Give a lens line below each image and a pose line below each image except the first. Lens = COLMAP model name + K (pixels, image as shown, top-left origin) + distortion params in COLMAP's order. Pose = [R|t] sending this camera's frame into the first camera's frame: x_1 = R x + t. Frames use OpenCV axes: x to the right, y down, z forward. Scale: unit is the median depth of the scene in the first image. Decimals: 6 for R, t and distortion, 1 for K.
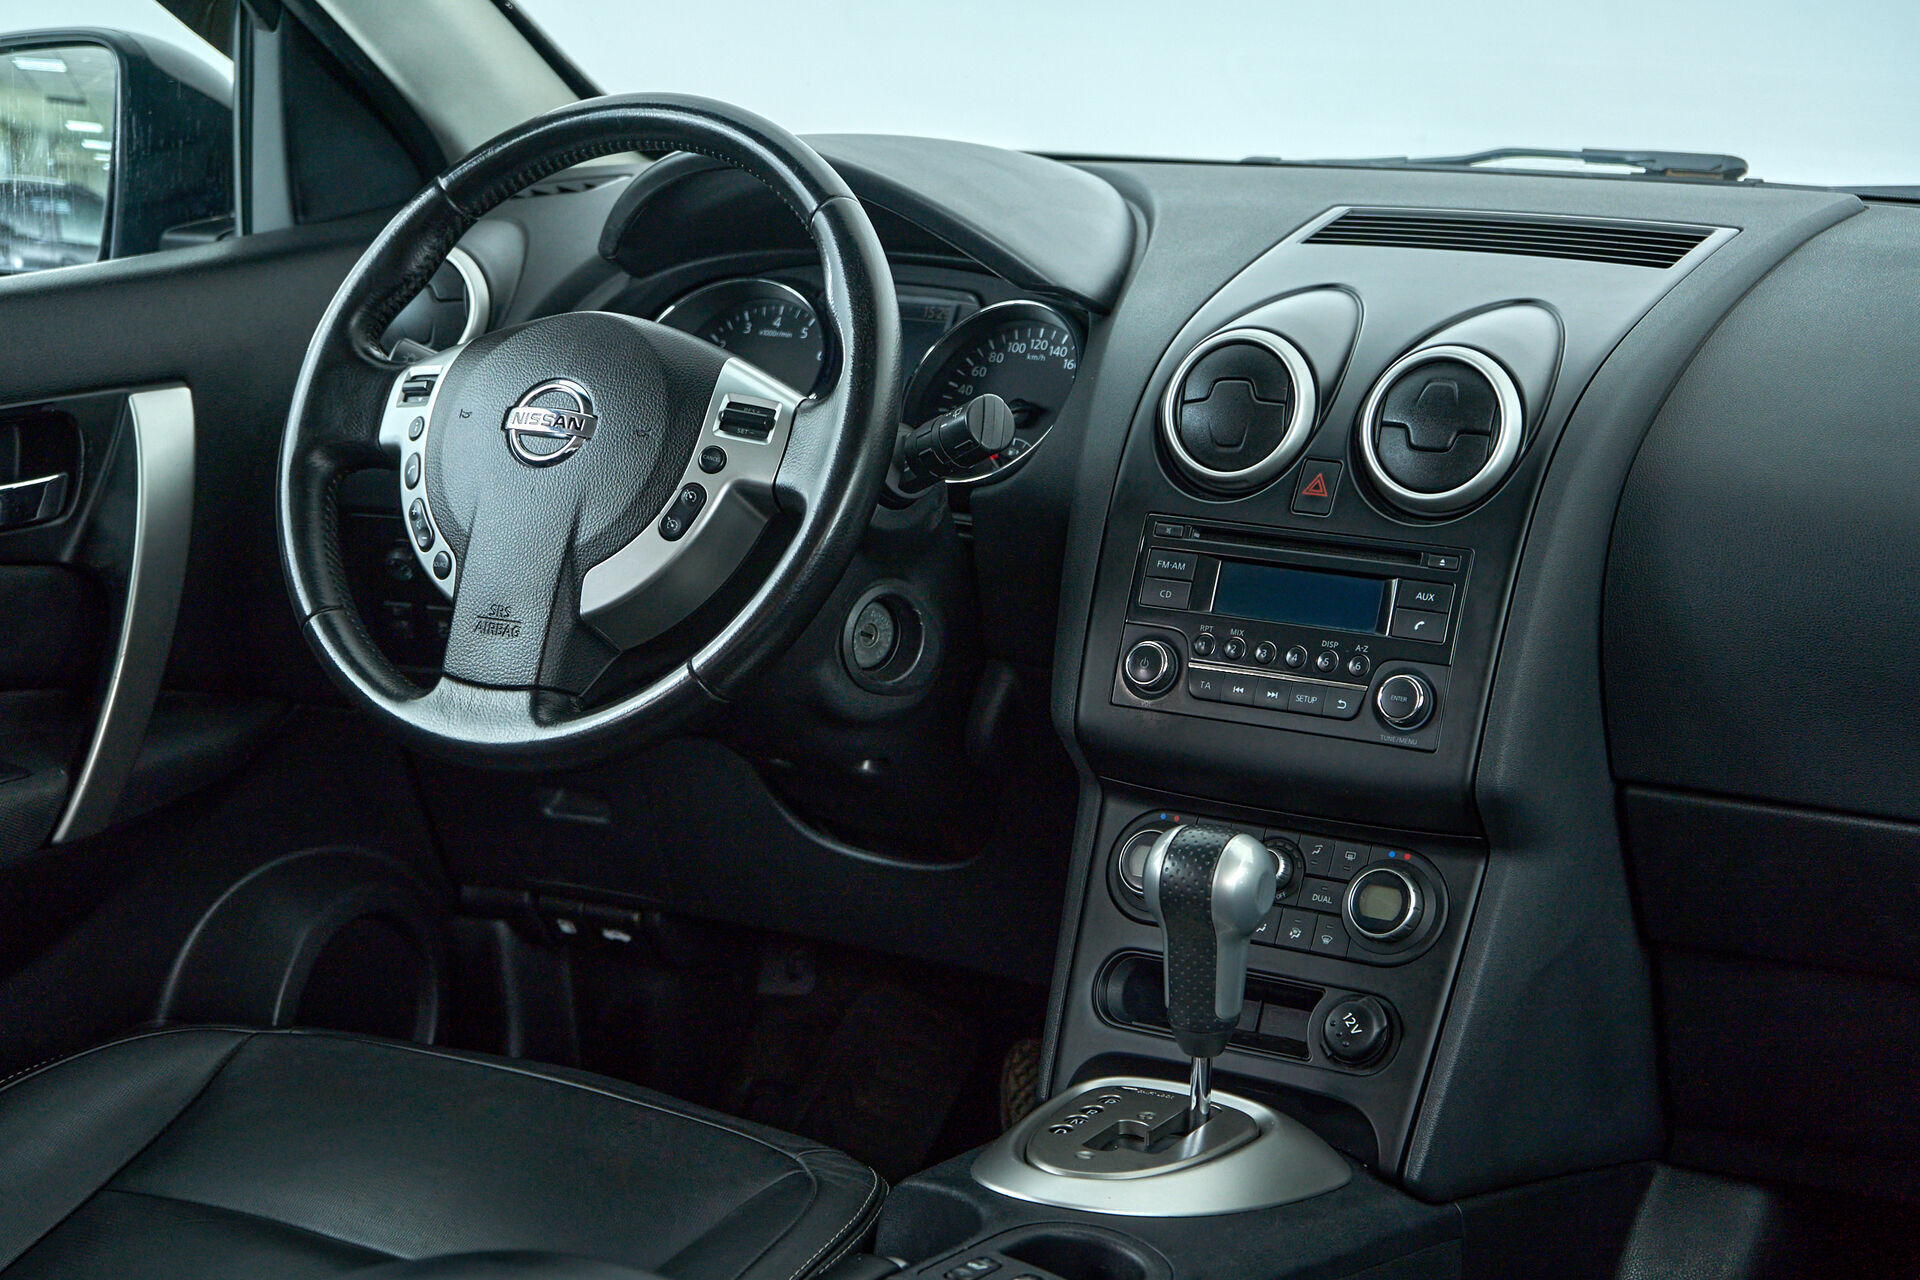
lens RADIAL K [[3472.8, 0, 998.5], [0, 3472.8, 681.7], [0, 0, 1]] dist [0.055275, 0.000000]
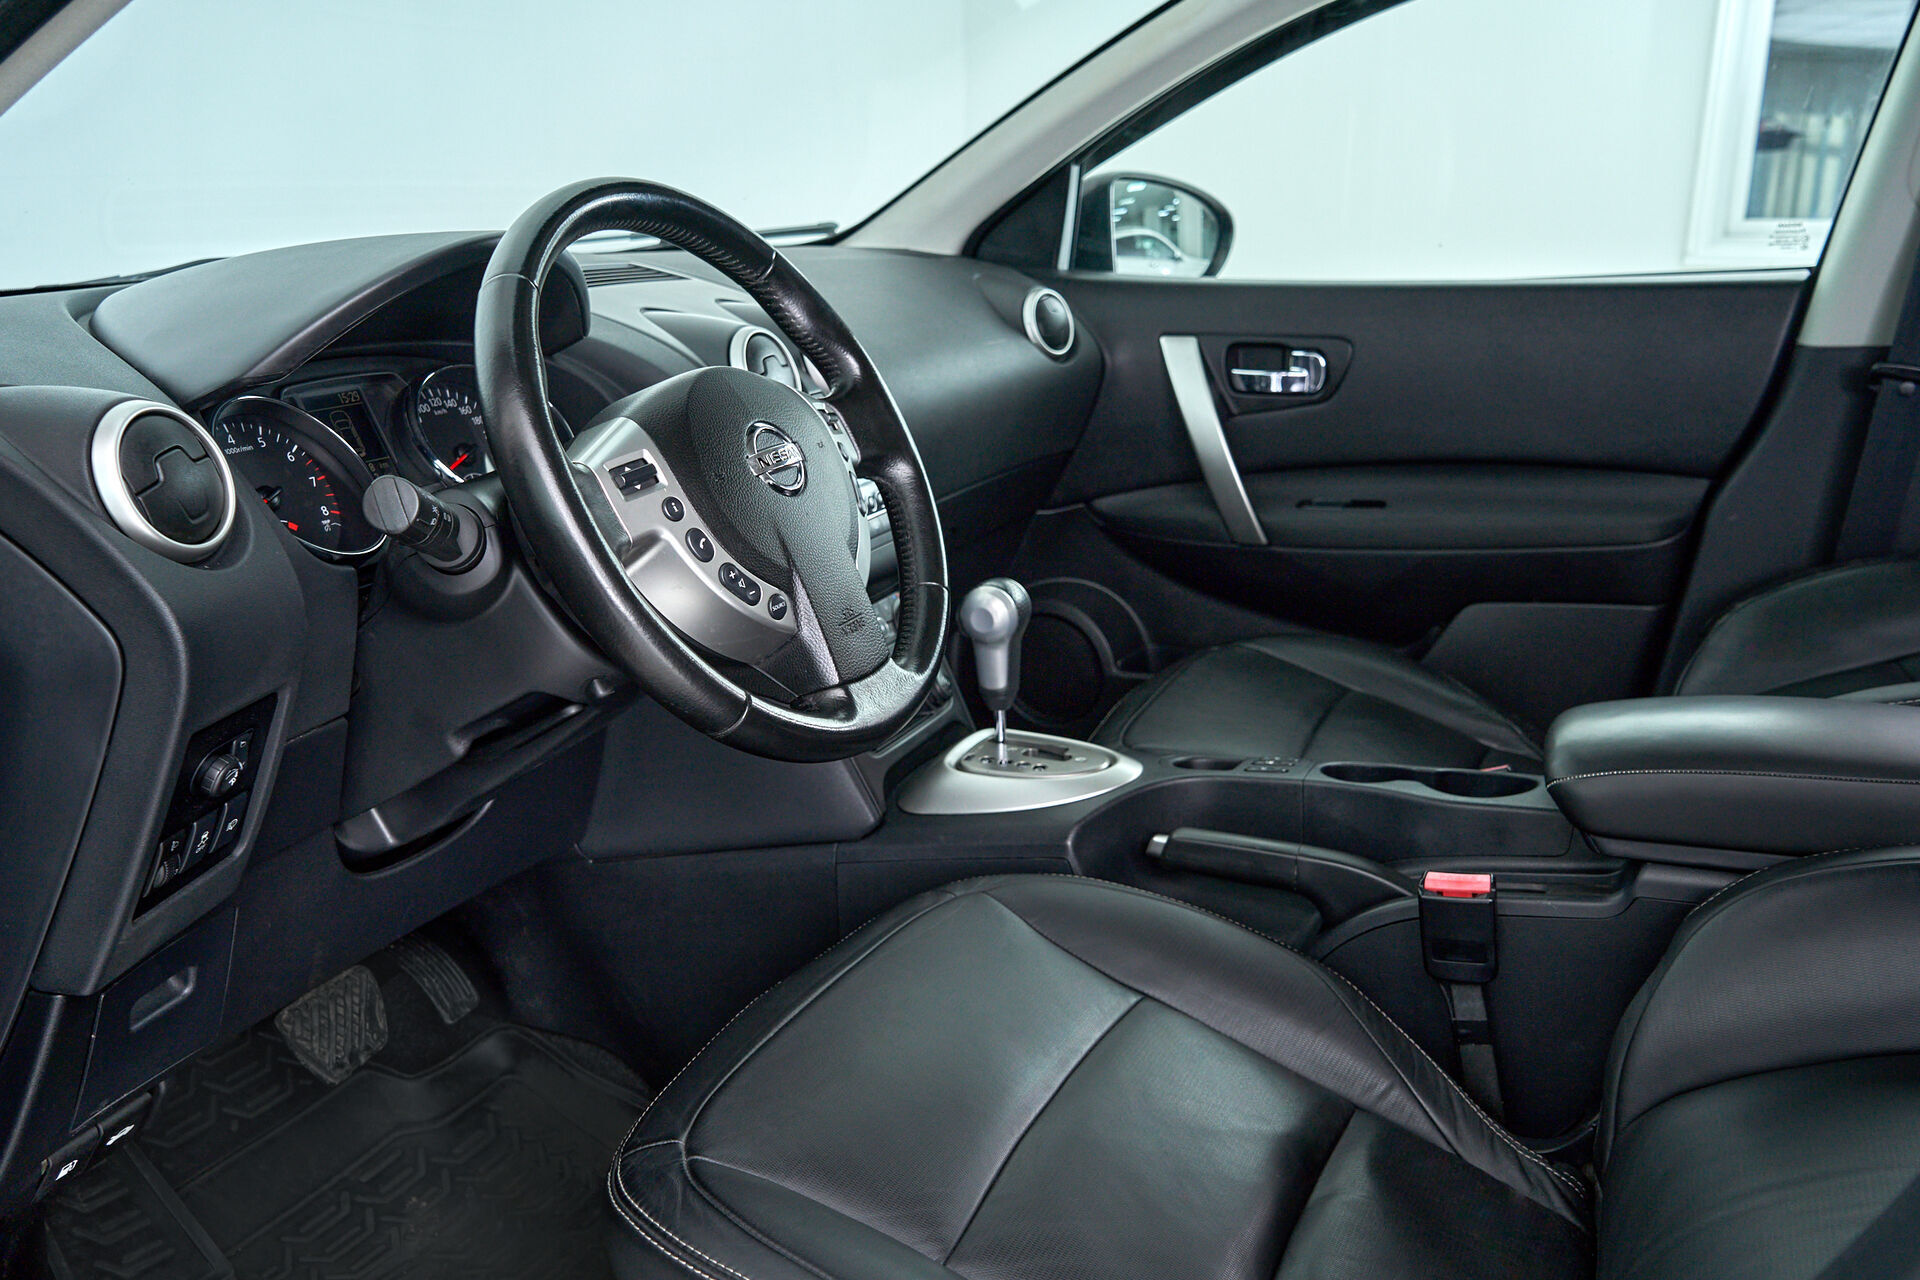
lens RADIAL K [[1553.0, 0, 957.1], [0, 1553.0, 639.2], [0, 0, 1]] dist [0.009382, -0.011174]
pose [[-0.107343, -0.283616, 0.952911, -0.636671], [0.245269, 0.921272, 0.301828, -0.158272], [-0.963494, 0.266119, -0.029330, 0.959441]]
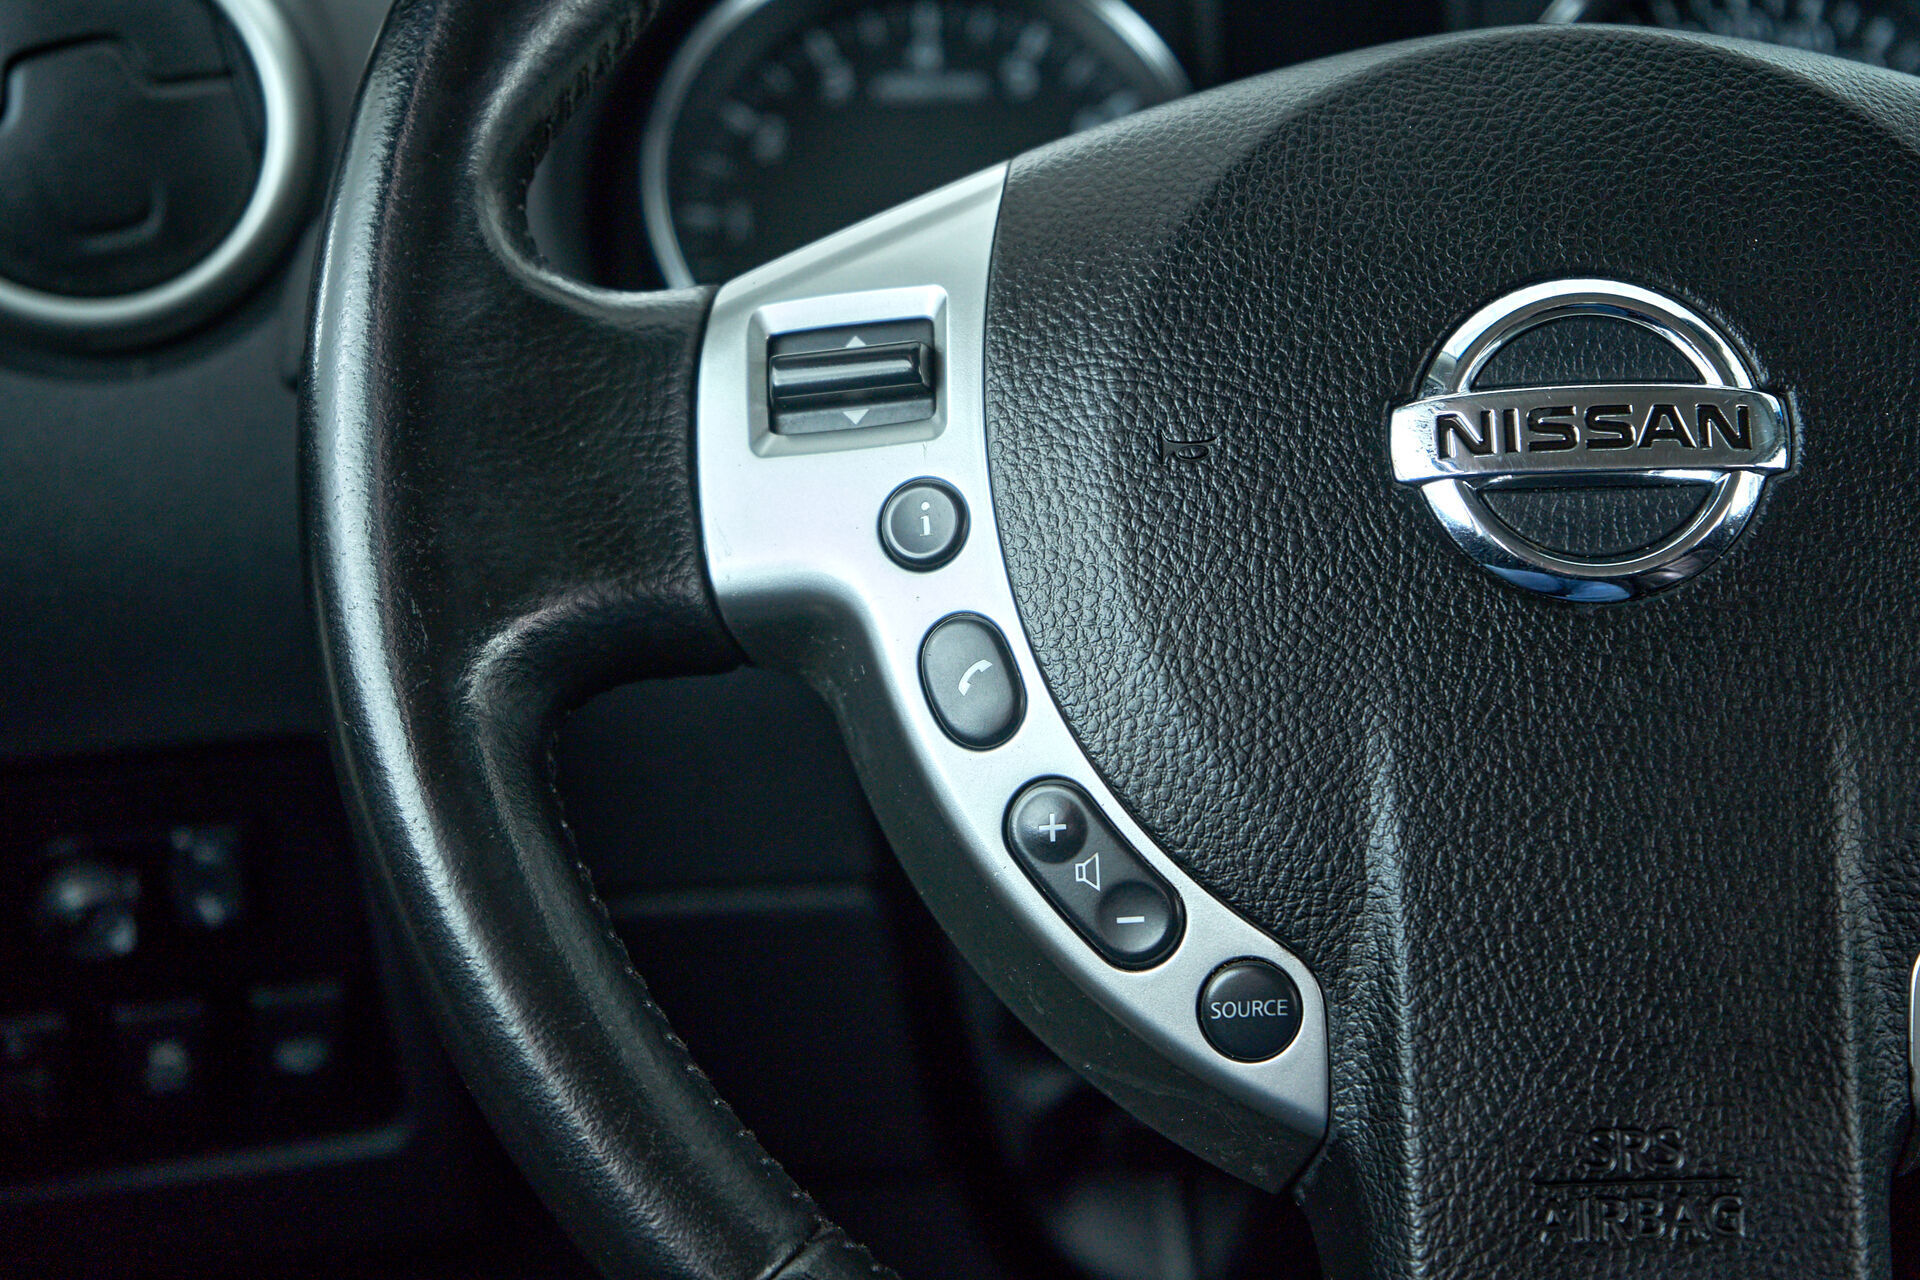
lens RADIAL K [[3971.9, 0, 976.3], [0, 3971.9, 639.2], [0, 0, 1]] dist [0.111103, 0.000000]
pose [[0.848757, -0.174463, 0.499173, -0.328206], [0.149040, 0.984660, 0.090727, -0.093467], [-0.507344, -0.002608, 0.861740, 0.739203]]
